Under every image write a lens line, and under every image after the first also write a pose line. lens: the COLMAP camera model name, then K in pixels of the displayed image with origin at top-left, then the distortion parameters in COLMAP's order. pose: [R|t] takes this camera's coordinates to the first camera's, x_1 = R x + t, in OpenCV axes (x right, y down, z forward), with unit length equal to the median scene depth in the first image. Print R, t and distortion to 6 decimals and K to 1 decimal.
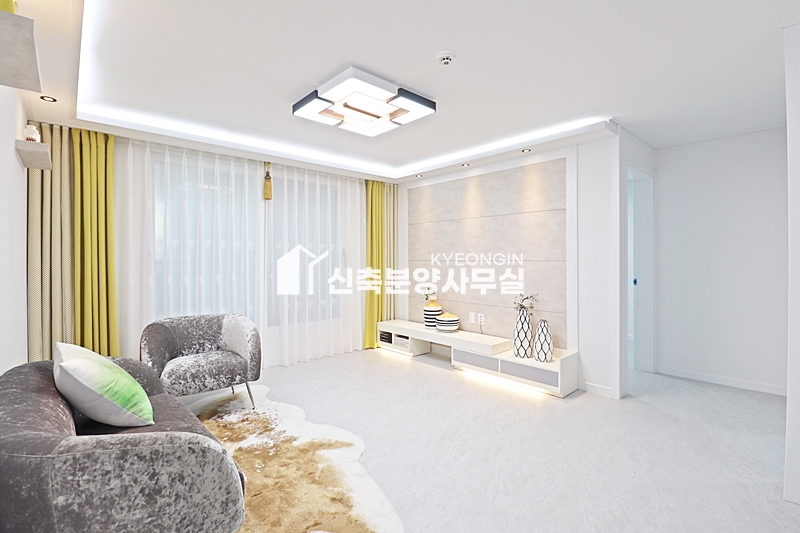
lens RADIAL K [[369.7, 0, 400.3], [0, 369.7, 260.2], [0, 0, 1]] dist [-0.005117, -0.011011]
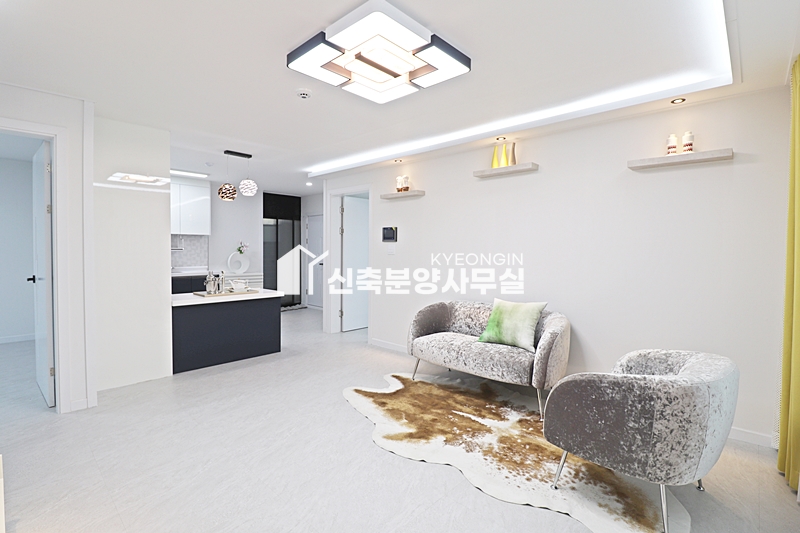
lens RADIAL K [[369.7, 0, 401.0], [0, 369.7, 259.3], [0, 0, 1]] dist [-0.005117, -0.011011]
pose [[-0.996695, -0.002266, -0.081204, -0.062556], [-0.004816, 0.999501, 0.031220, -0.013925], [0.081093, 0.031508, -0.996208, 1.377695]]
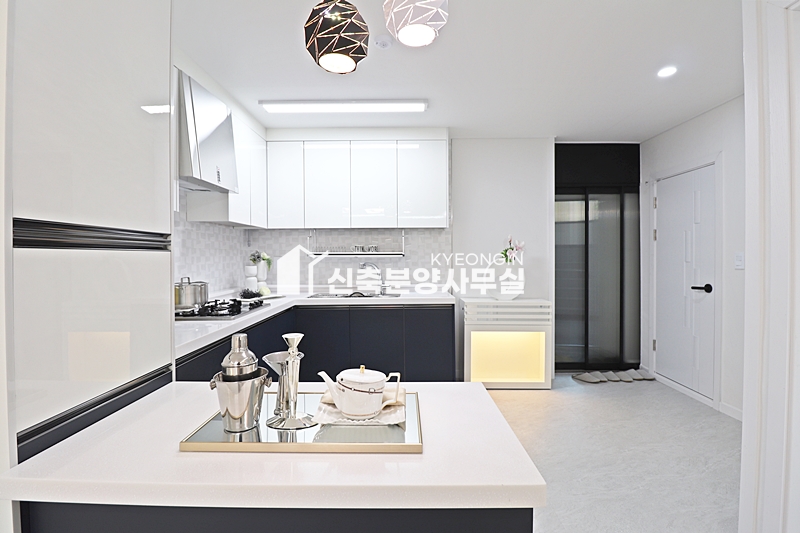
lens RADIAL K [[369.7, 0, 398.4], [0, 369.7, 259.5], [0, 0, 1]] dist [-0.005117, -0.011011]
pose [[-0.728776, 0.000220, 0.684753, 0.151680], [0.009528, 0.999906, 0.009820, 0.001932], [-0.684686, 0.013680, -0.728709, 0.294093]]
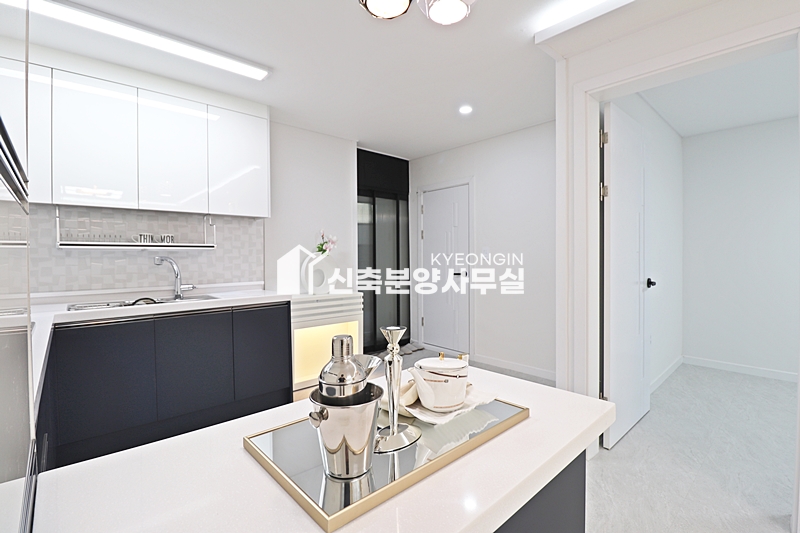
lens RADIAL K [[369.7, 0, 401.1], [0, 369.7, 261.9], [0, 0, 1]] dist [-0.005117, -0.011011]
pose [[-0.999964, 0.008375, 0.001348, 0.413175], [0.008402, 0.999738, 0.021277, 0.017706], [-0.001170, 0.021287, -0.999773, 0.368972]]
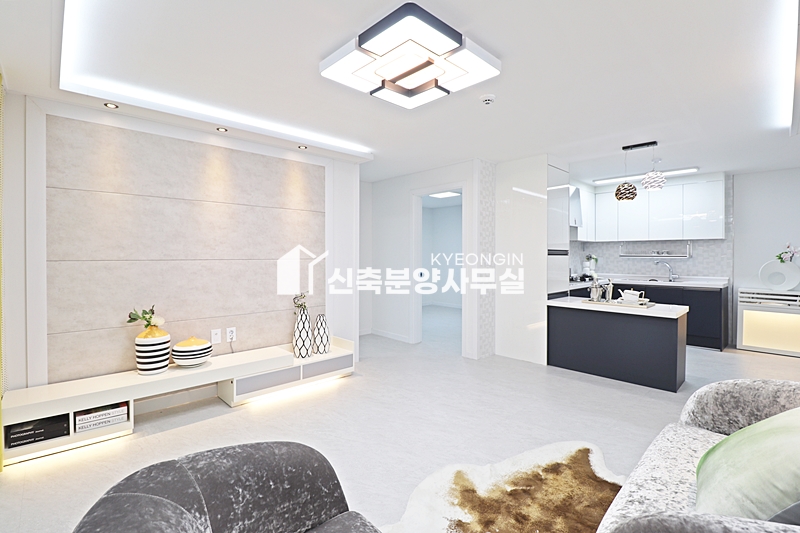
lens RADIAL K [[369.7, 0, 401.3], [0, 369.7, 257.9], [0, 0, 1]] dist [-0.005117, -0.011011]
pose [[-0.023483, -0.002824, 0.999720, -0.684673], [0.003148, 0.999991, 0.002898, -0.003543], [-0.999719, 0.003215, -0.023474, 0.796683]]
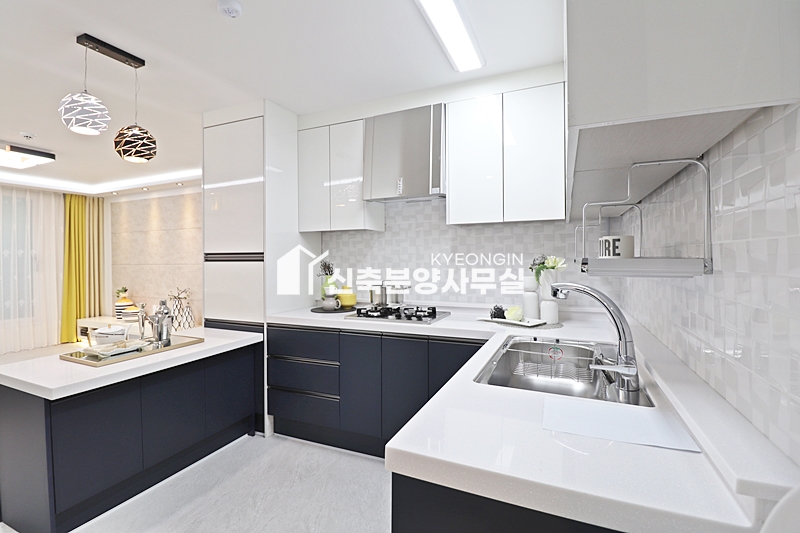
lens RADIAL K [[369.7, 0, 403.4], [0, 369.7, 259.6], [0, 0, 1]] dist [-0.005117, -0.011011]
pose [[0.912864, -0.005446, 0.408227, 0.567574], [0.007480, 0.999966, -0.003386, -0.004908], [-0.408195, 0.006145, 0.912874, -0.623095]]
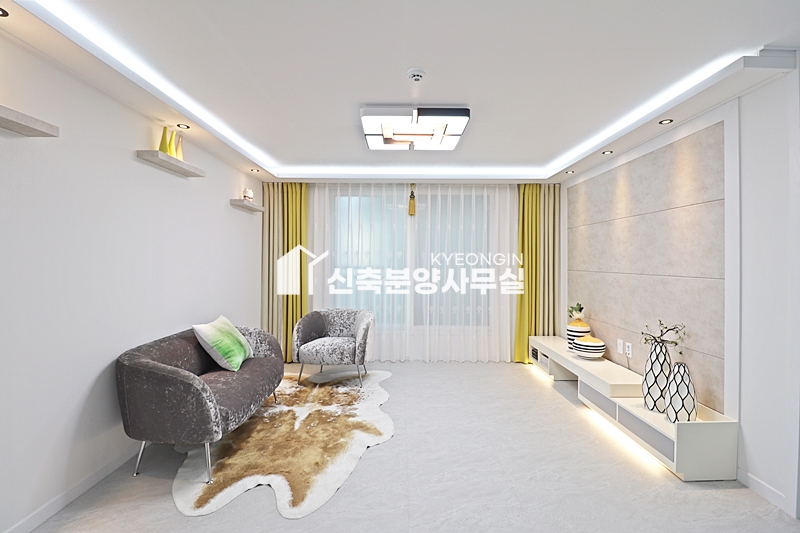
lens RADIAL K [[369.7, 0, 399.3], [0, 369.7, 259.5], [0, 0, 1]] dist [-0.005117, -0.011011]
pose [[0.735908, 0.004932, -0.677063, 0.464948], [-0.011045, 0.999928, -0.004721, -0.022776], [0.676991, 0.010952, 0.735910, 0.137797]]
